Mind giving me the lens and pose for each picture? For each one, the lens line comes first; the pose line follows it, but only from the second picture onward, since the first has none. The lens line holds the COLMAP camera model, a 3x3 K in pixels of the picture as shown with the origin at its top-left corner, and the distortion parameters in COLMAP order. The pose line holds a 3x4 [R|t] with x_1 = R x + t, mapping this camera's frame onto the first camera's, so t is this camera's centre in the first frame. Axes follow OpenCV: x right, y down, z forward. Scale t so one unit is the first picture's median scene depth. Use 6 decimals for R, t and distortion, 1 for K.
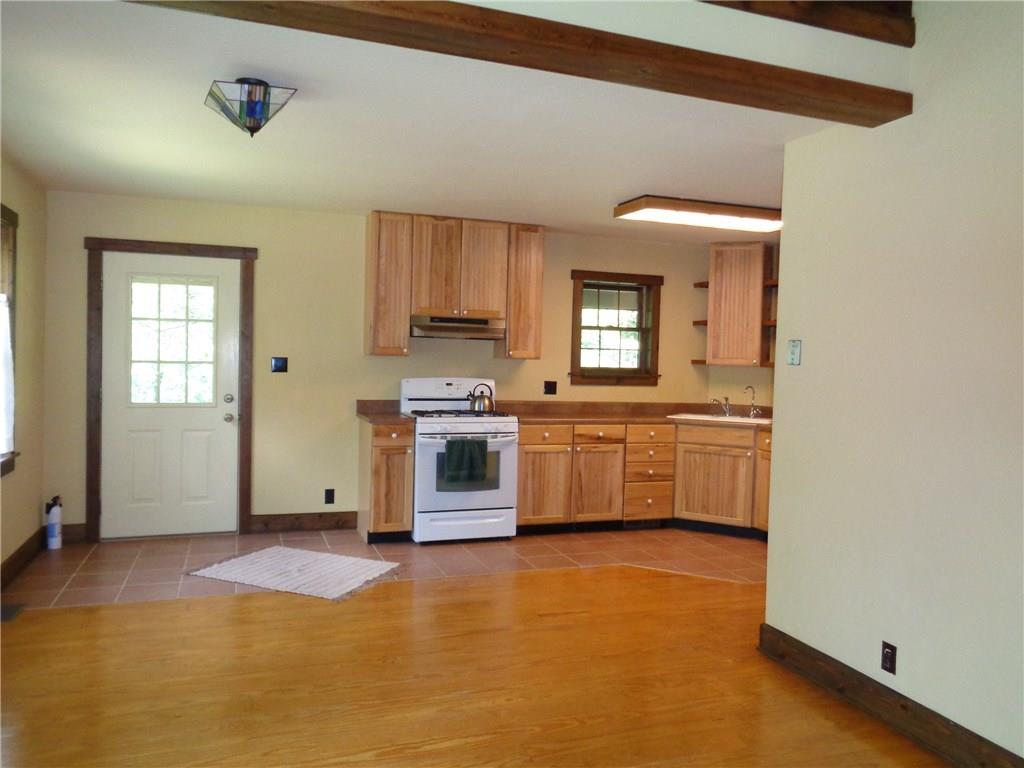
lens RADIAL K [[770.0, 0, 510.2], [0, 770.0, 384.8], [0, 0, 1]] dist [-0.005300, 0.000721]
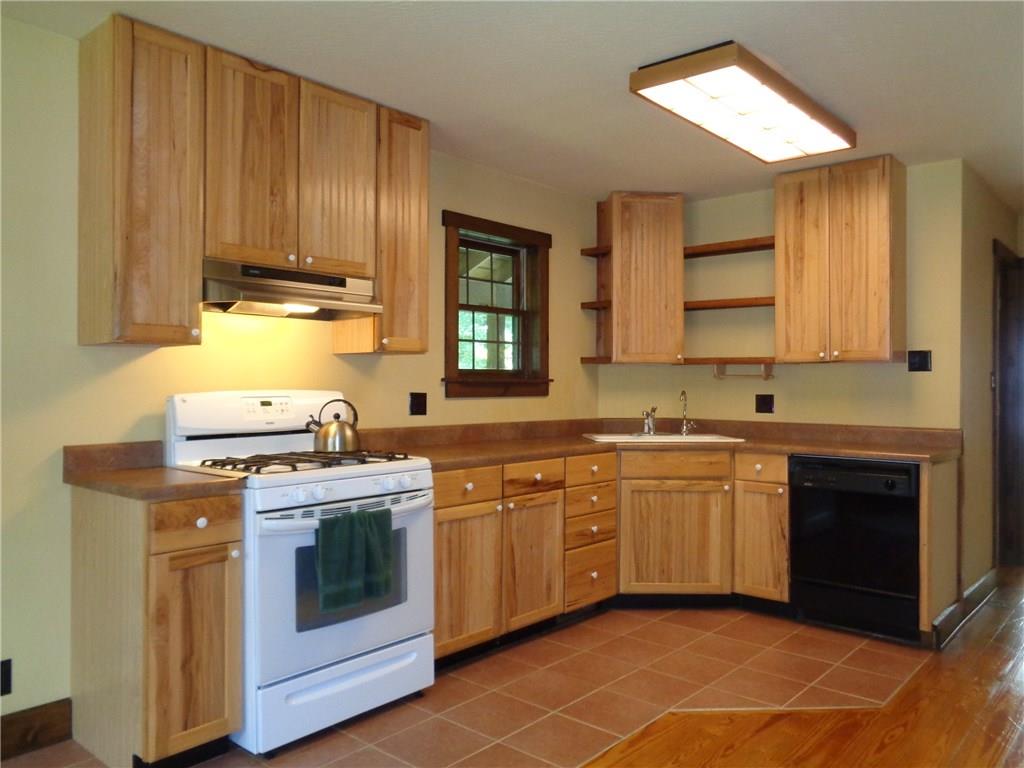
lens RADIAL K [[770.0, 0, 515.2], [0, 770.0, 379.2], [0, 0, 1]] dist [-0.005300, 0.000721]
pose [[0.874494, -0.023497, 0.484467, -0.185157], [0.040561, 0.998870, -0.024770, 0.002780], [-0.483338, 0.041311, 0.874459, 0.482341]]
